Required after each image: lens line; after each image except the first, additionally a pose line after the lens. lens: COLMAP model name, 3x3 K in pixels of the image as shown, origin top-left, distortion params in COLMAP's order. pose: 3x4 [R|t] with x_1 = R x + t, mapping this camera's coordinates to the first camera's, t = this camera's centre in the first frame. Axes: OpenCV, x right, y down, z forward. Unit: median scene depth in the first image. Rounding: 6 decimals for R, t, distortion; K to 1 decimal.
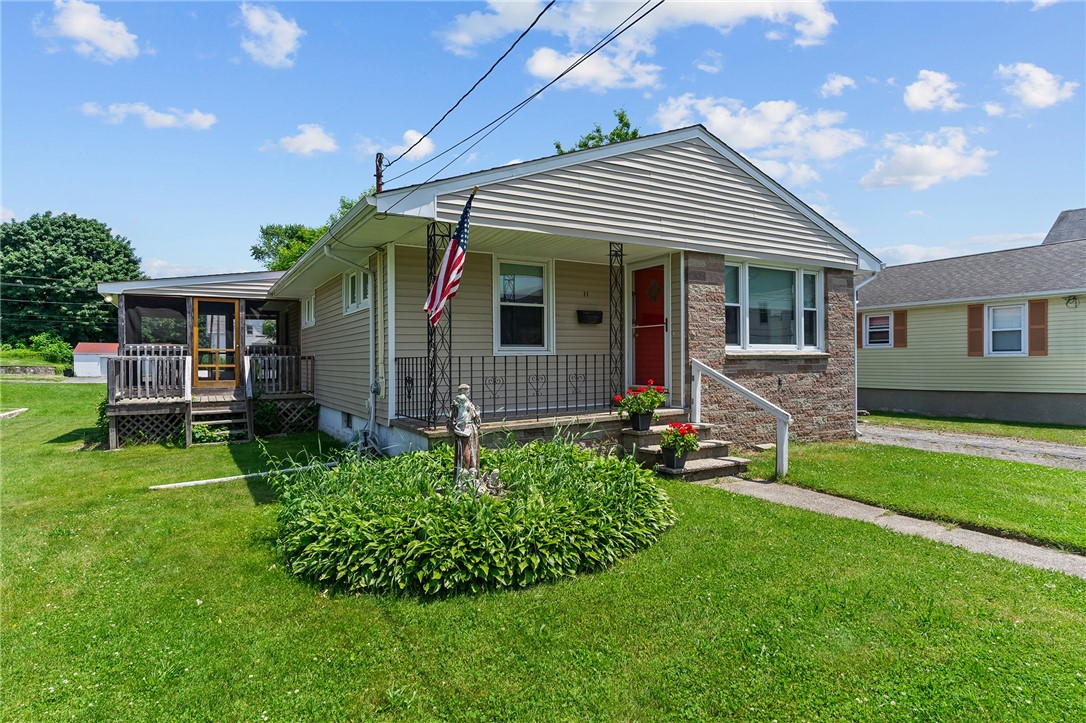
lens RADIAL K [[567.4, 0, 502.4], [0, 567.4, 360.5], [0, 0, 1]] dist [-0.004246, -0.000315]
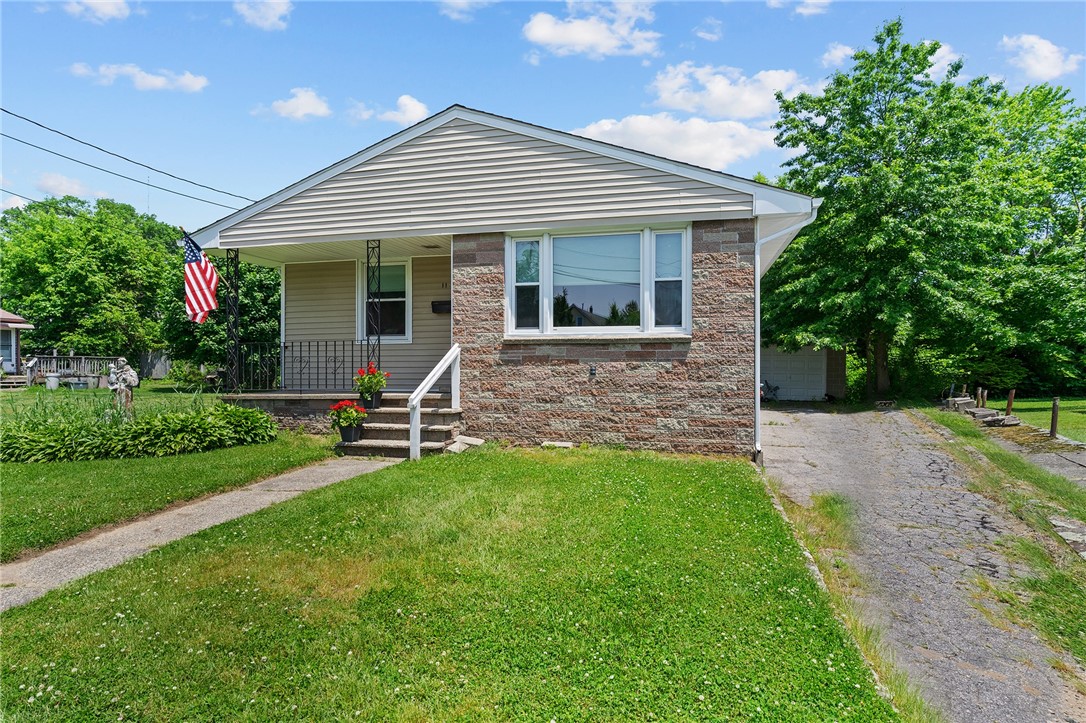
lens RADIAL K [[595.9, 0, 544.0], [0, 595.9, 365.9], [0, 0, 1]] dist [-0.000346, -0.000120]
pose [[0.733988, 0.008095, -0.679114, 0.957646], [-0.005165, 0.999967, 0.006337, 0.023106], [0.679143, -0.001144, 0.734005, 0.285749]]
